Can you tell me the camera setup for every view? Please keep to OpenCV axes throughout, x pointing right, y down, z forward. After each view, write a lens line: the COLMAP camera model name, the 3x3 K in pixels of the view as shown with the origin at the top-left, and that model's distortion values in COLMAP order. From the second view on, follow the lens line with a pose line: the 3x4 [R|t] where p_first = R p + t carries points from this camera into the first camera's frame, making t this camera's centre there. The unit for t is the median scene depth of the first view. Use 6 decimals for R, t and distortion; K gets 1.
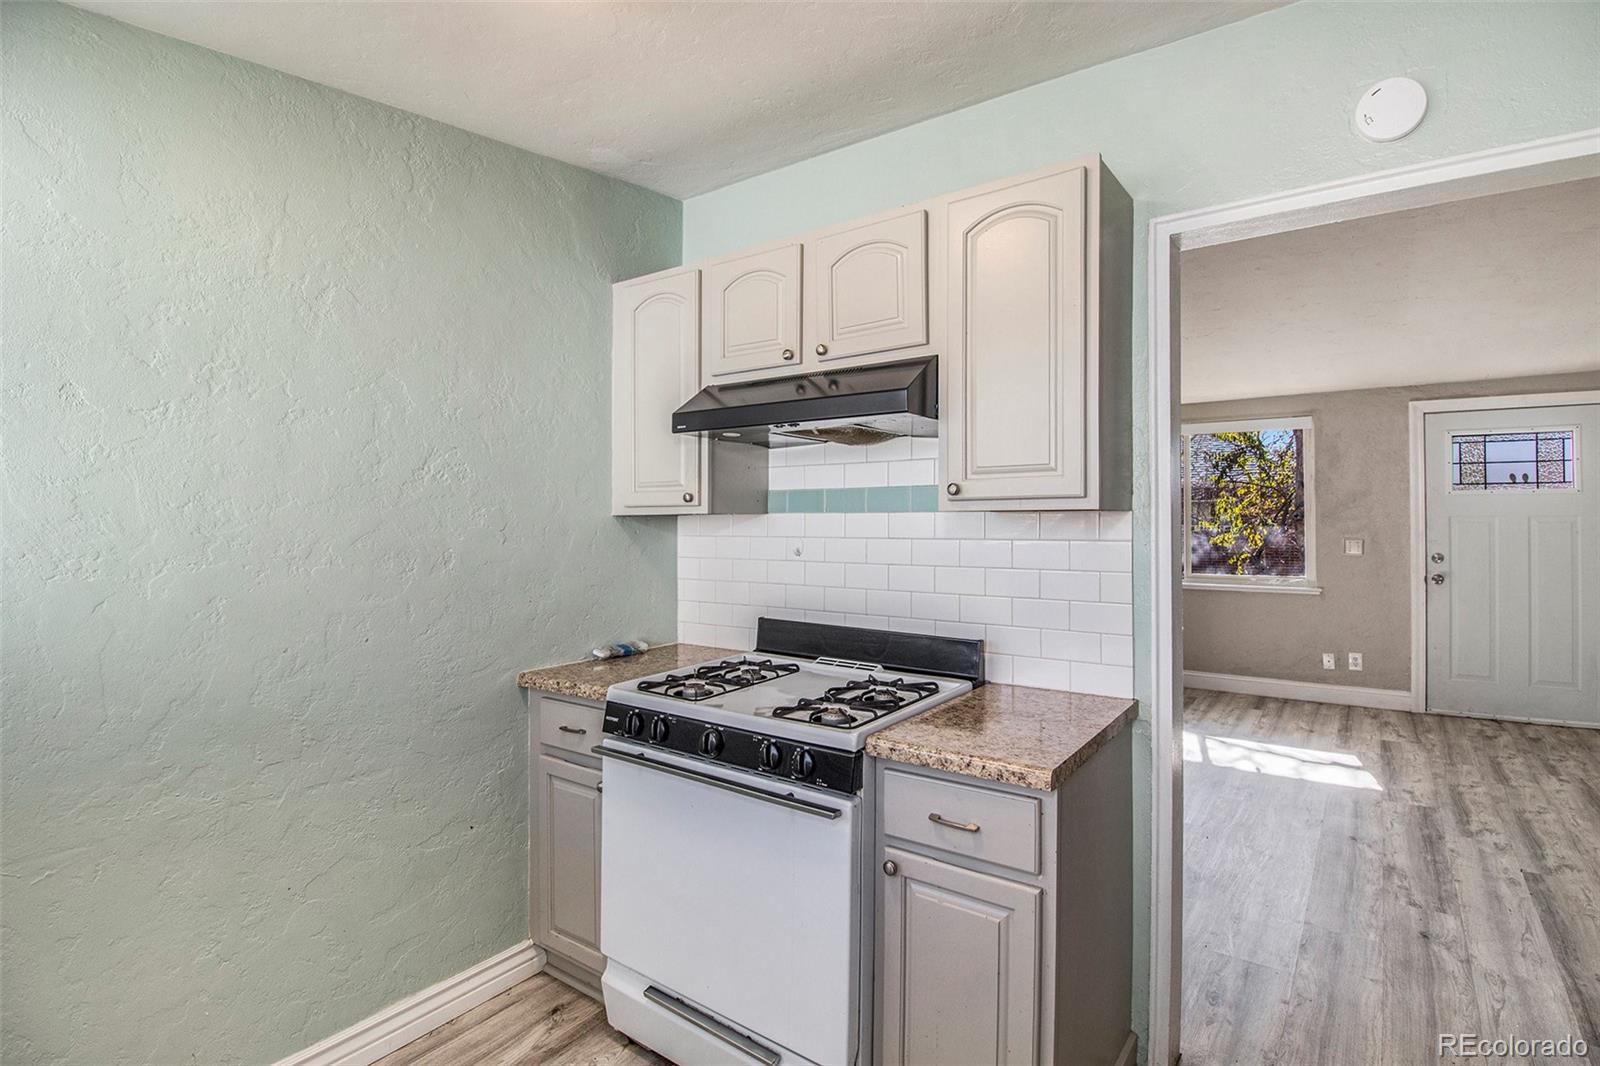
lens RADIAL K [[764.6, 0, 814.5], [0, 764.6, 517.4], [0, 0, 1]] dist [0.002217, -0.012331]
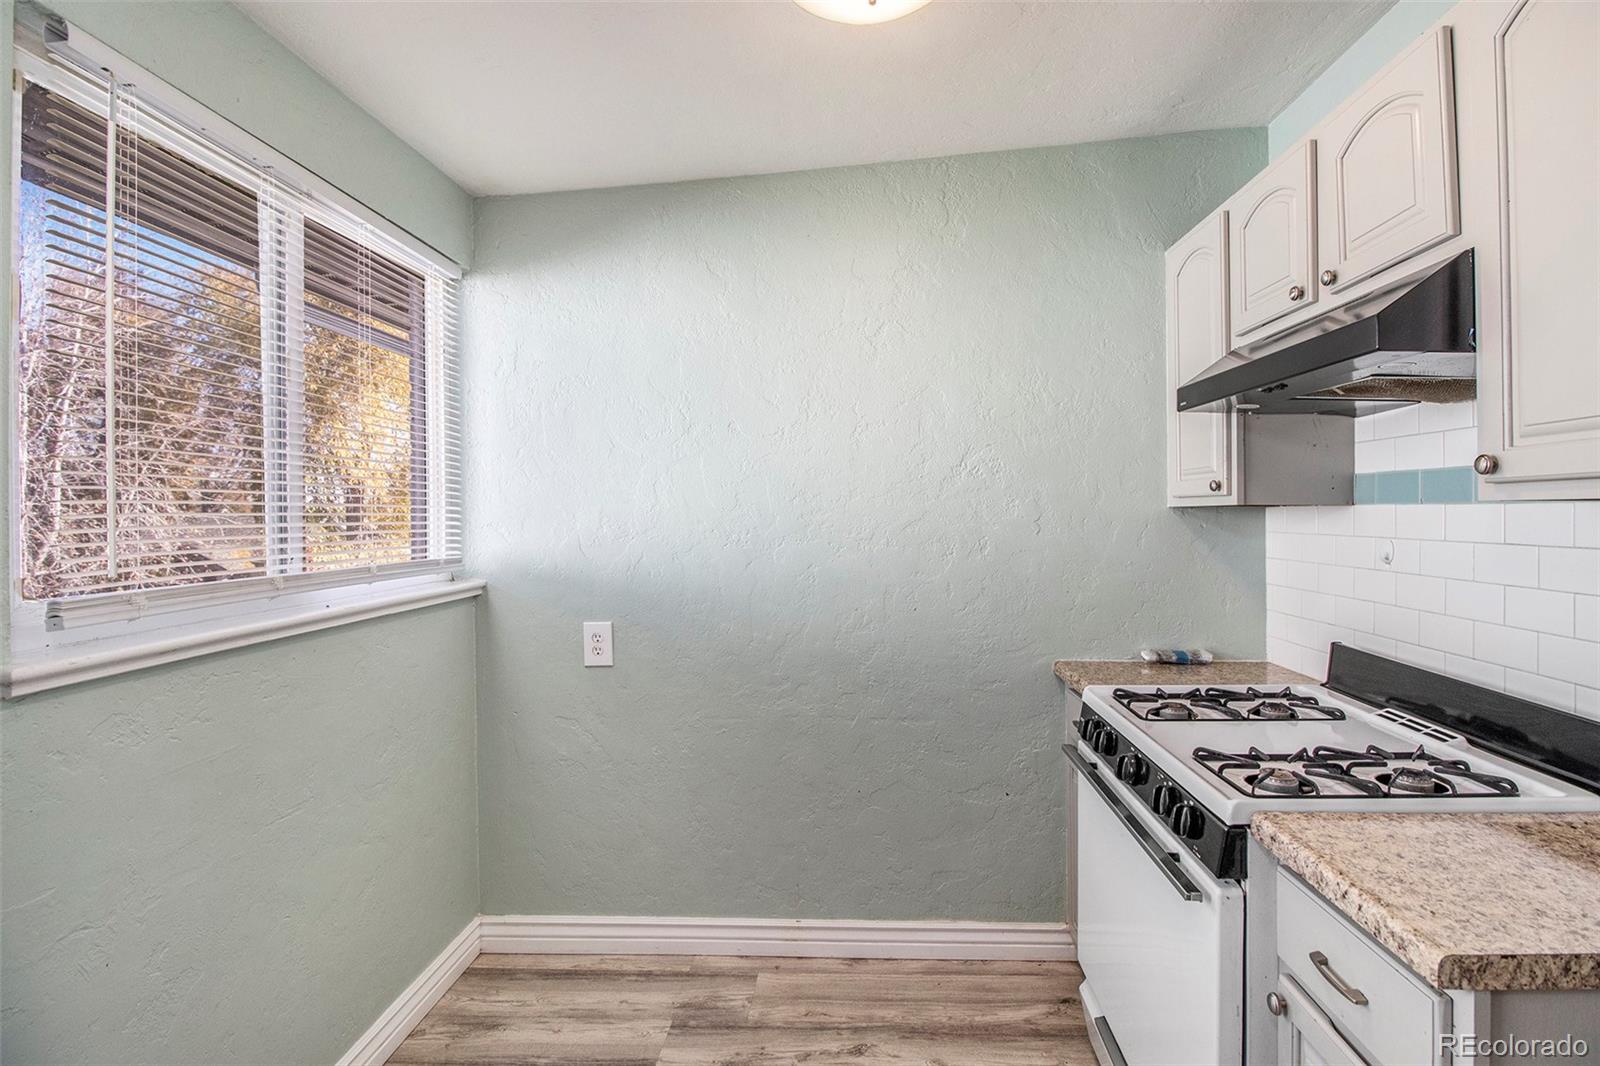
lens RADIAL K [[754.5, 0, 802.7], [0, 754.5, 520.2], [0, 0, 1]] dist [-0.000828, -0.012141]
pose [[0.566158, 0.016704, -0.824127, 0.274582], [-0.005111, 0.999847, 0.016755, 0.000390], [0.824281, -0.005274, 0.566157, 0.163959]]
